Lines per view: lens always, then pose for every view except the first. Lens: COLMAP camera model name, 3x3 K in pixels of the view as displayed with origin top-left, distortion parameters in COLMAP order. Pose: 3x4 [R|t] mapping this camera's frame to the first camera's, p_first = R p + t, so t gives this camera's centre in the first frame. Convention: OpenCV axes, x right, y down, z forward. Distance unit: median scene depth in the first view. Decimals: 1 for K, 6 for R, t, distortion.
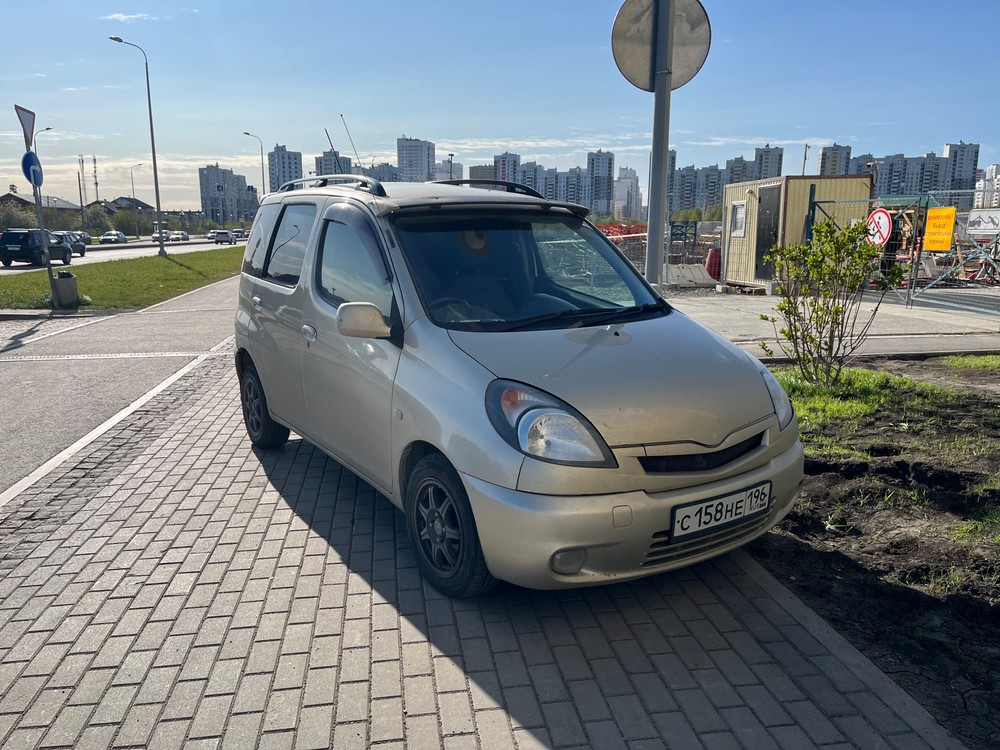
lens RADIAL K [[758.4, 0, 495.7], [0, 758.4, 374.5], [0, 0, 1]] dist [0.055322, -0.062988]
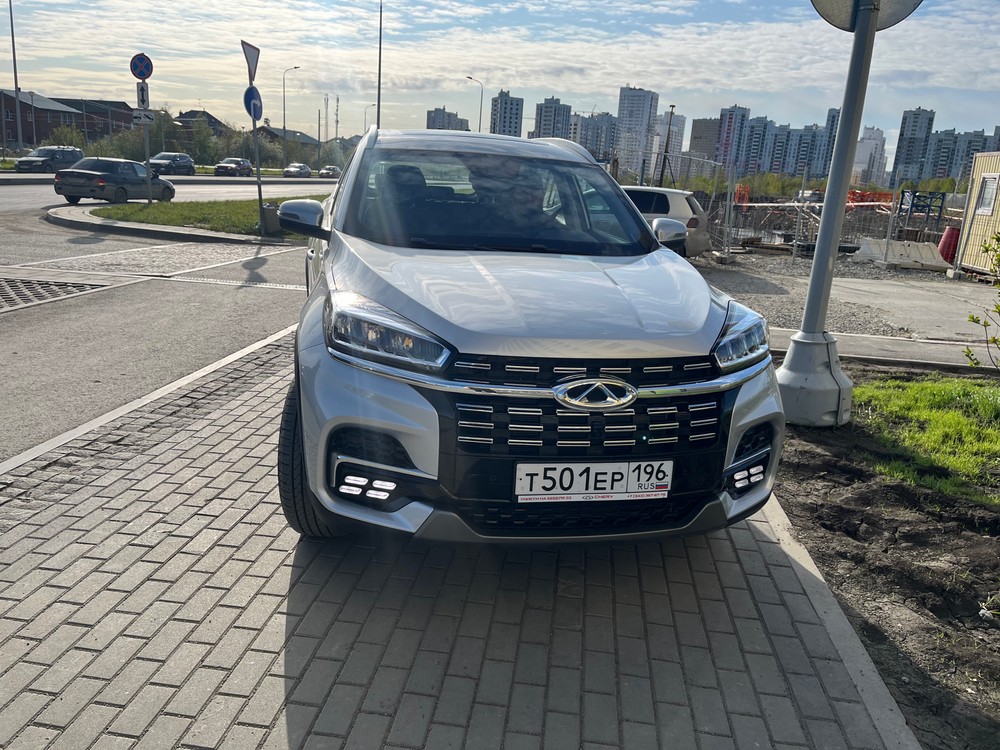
lens RADIAL K [[758.4, 0, 495.2], [0, 758.4, 369.4], [0, 0, 1]] dist [0.055322, -0.062988]
pose [[0.961597, 0.125108, -0.244292, 0.092323], [-0.111658, 0.991403, 0.068206, -0.028249], [0.250725, -0.038309, 0.967300, 0.111216]]
